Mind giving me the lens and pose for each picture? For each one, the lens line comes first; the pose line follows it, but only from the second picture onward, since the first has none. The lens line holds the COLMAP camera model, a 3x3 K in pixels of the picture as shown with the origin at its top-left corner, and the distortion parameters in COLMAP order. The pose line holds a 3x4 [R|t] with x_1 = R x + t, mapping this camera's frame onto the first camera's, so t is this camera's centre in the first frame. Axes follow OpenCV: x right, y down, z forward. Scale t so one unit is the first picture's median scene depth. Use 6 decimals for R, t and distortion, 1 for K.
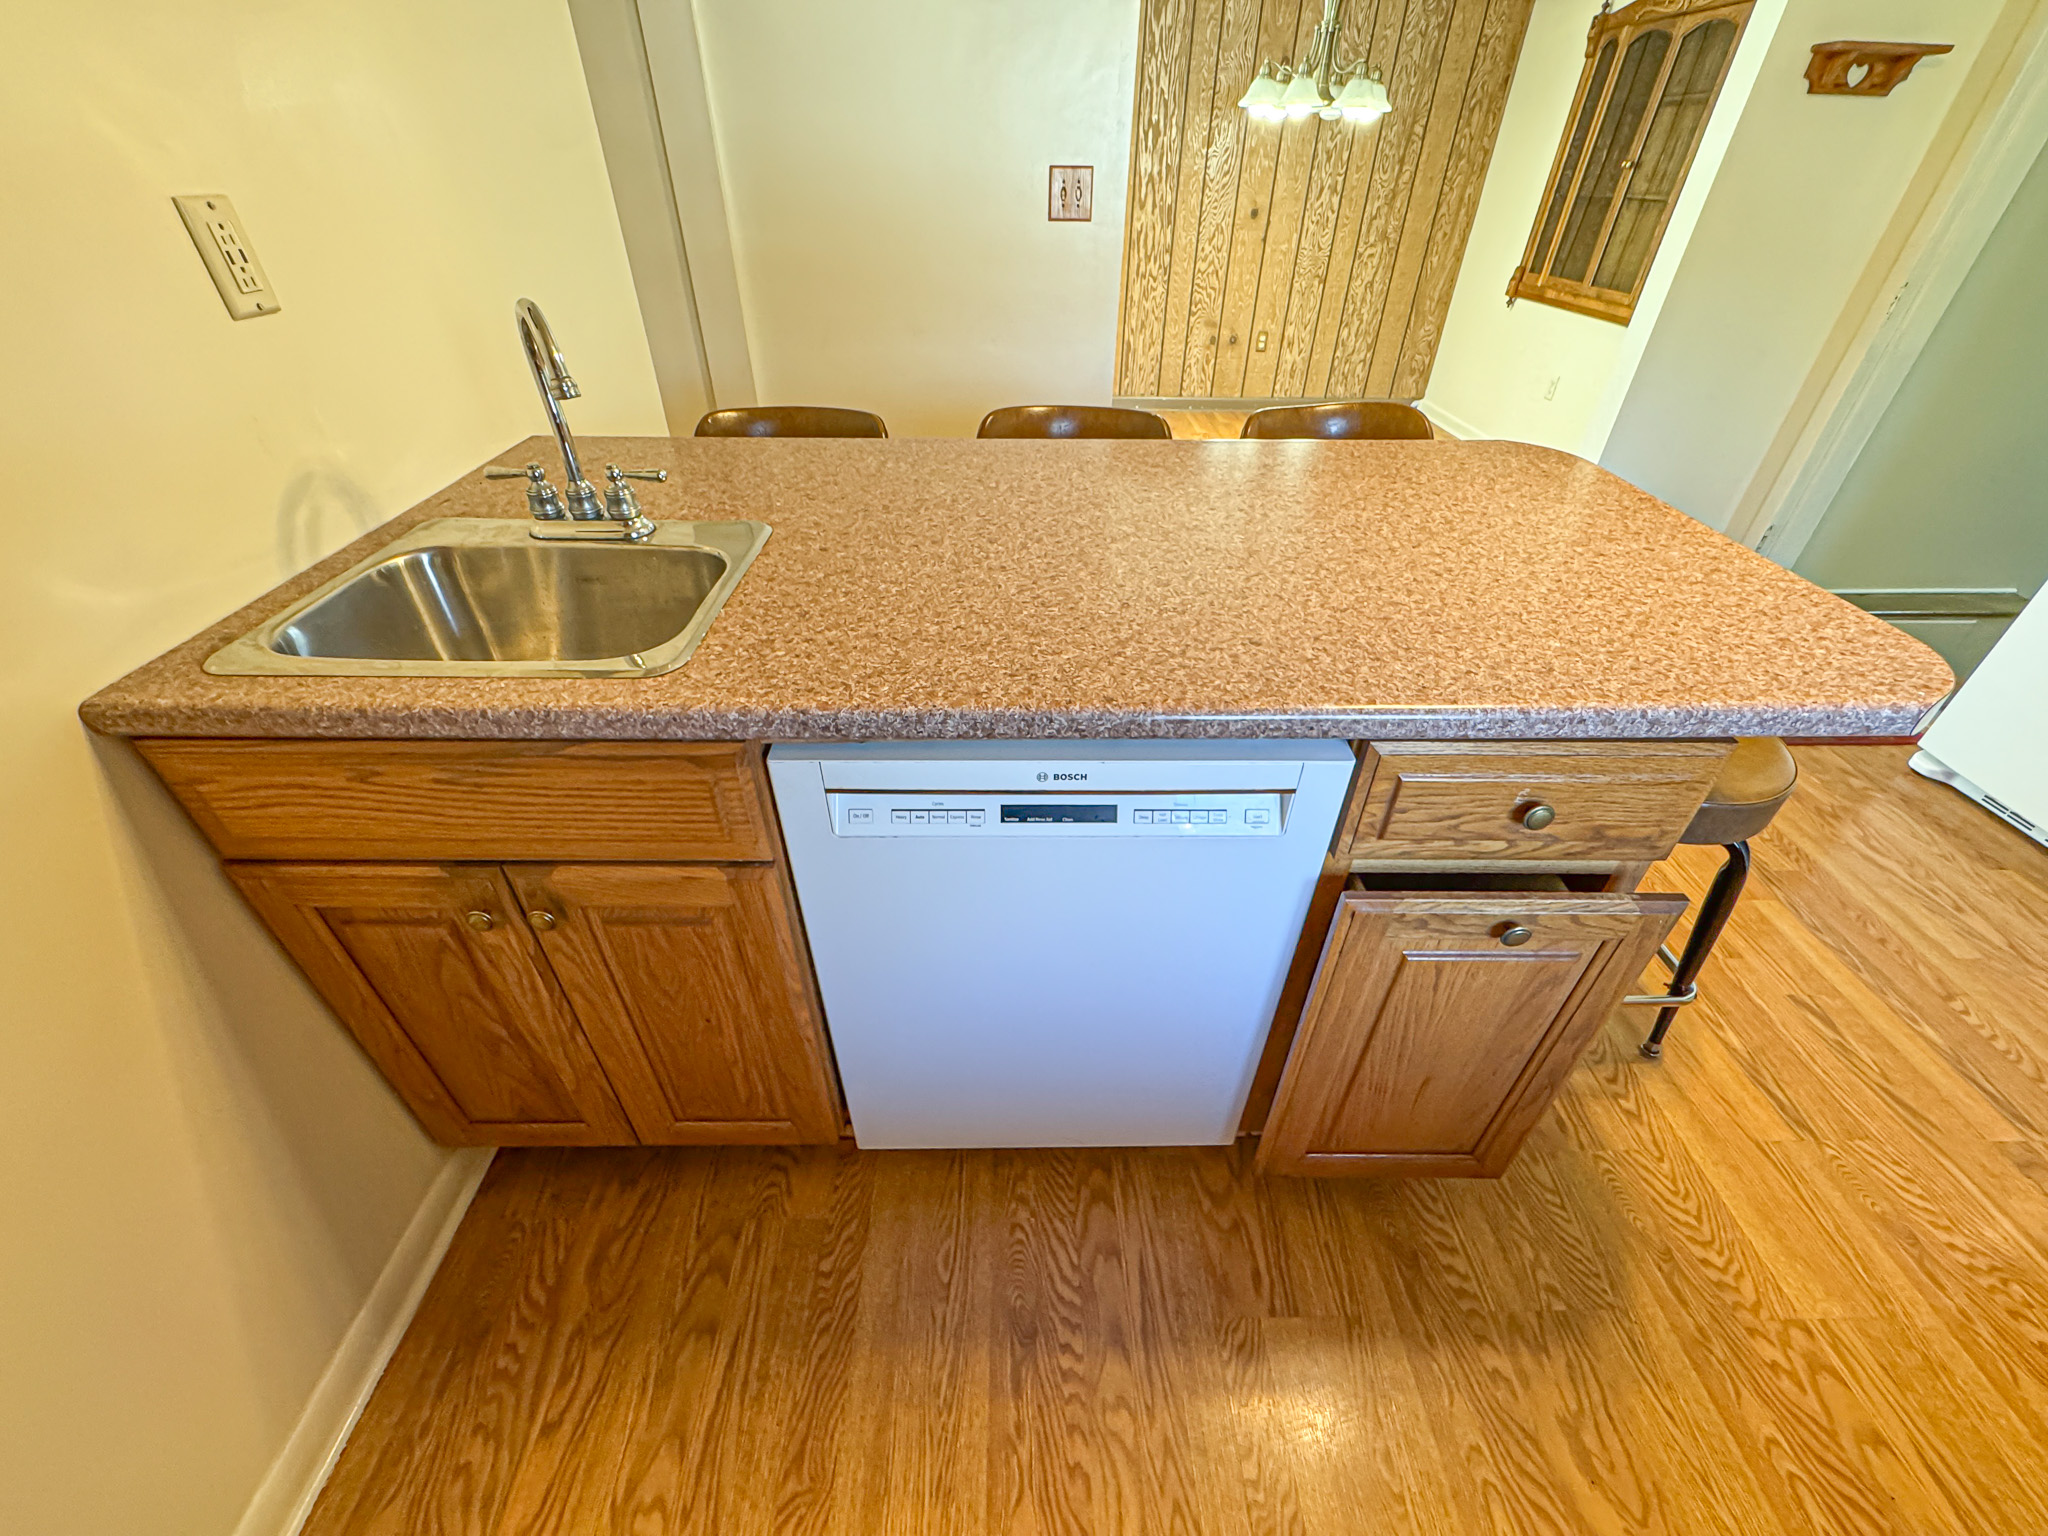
lens RADIAL K [[821.9, 0, 1024.0], [0, 821.9, 768.0], [0, 0, 1]] dist [-0.003386, 0.000138]
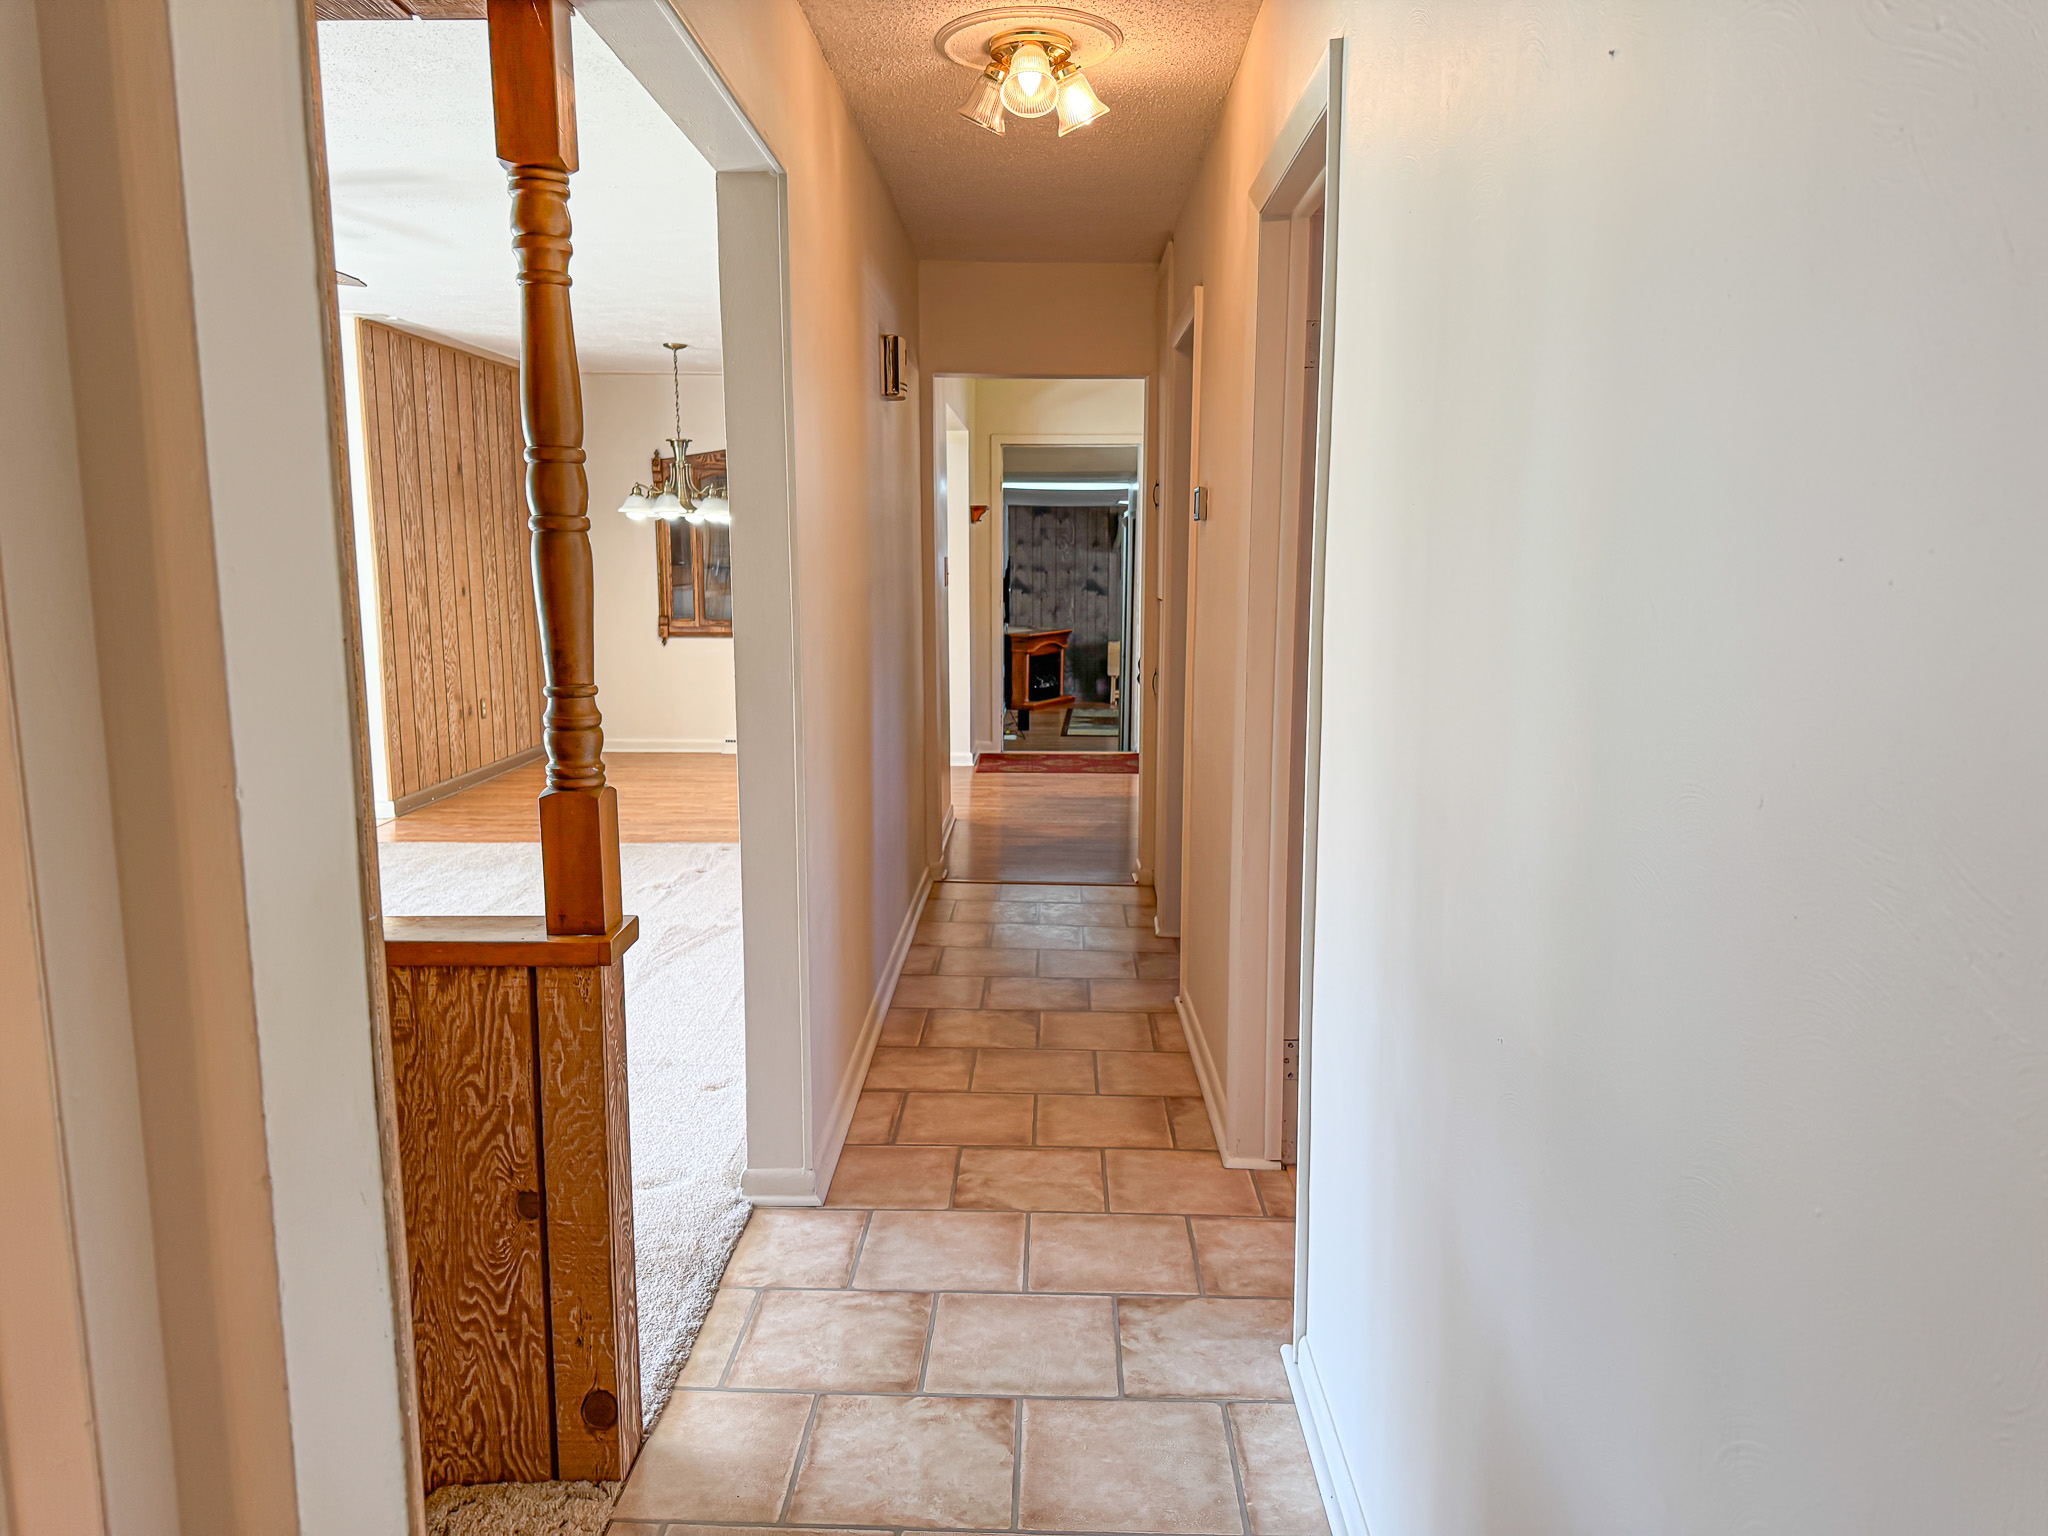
lens RADIAL K [[1400.9, 0, 1024.0], [0, 1400.9, 768.0], [0, 0, 1]] dist [-0.000893, -0.000223]
pose [[0.027073, -0.160108, 0.986728, -1.498969], [0.589860, 0.799483, 0.113541, -0.349787], [-0.807051, 0.578958, 0.116086, 0.452145]]
